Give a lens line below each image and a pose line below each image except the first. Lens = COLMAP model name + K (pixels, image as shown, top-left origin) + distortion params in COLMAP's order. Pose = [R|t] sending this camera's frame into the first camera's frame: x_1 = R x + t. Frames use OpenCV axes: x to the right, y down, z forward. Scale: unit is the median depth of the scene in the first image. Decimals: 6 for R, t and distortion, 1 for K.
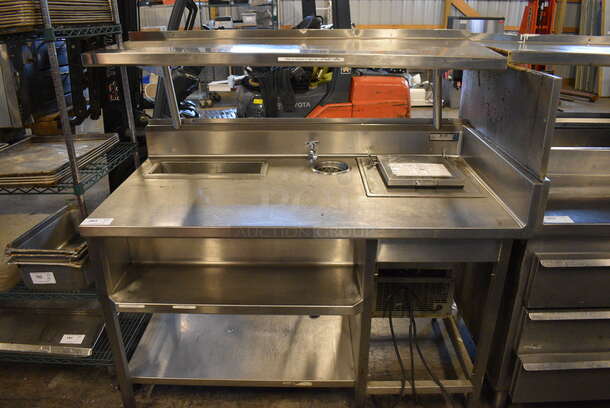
lens RADIAL K [[470.3, 0, 305.0], [0, 470.3, 204.0], [0, 0, 1]] dist [-0.088740, 0.010447]
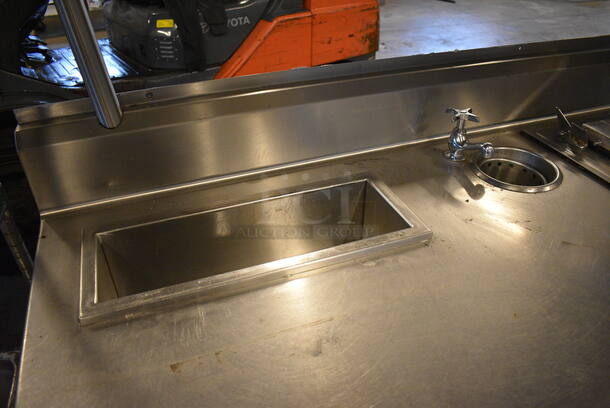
lens RADIAL K [[470.3, 0, 305.0], [0, 470.3, 204.0], [0, 0, 1]] dist [-0.088740, 0.010447]
pose [[0.933602, -0.204031, 0.294547, -0.285695], [0.146045, 0.967343, 0.207166, -0.176954], [-0.327197, -0.150393, 0.932912, 0.697849]]
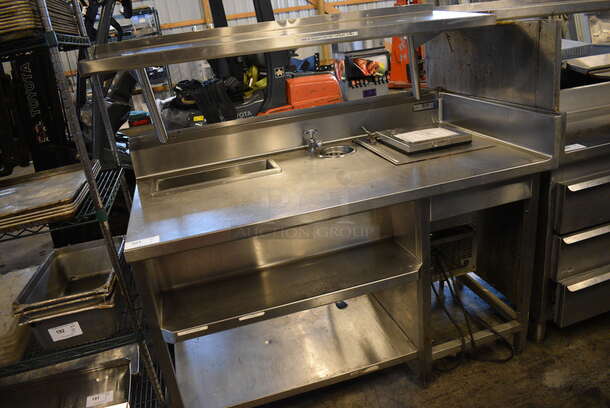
lens RADIAL K [[470.3, 0, 305.0], [0, 470.3, 204.0], [0, 0, 1]] dist [-0.088740, 0.010447]
pose [[0.952117, -0.203474, 0.228190, -0.274977], [0.214615, 0.976383, -0.024848, 0.043992], [-0.217745, 0.072631, 0.973299, 0.058296]]
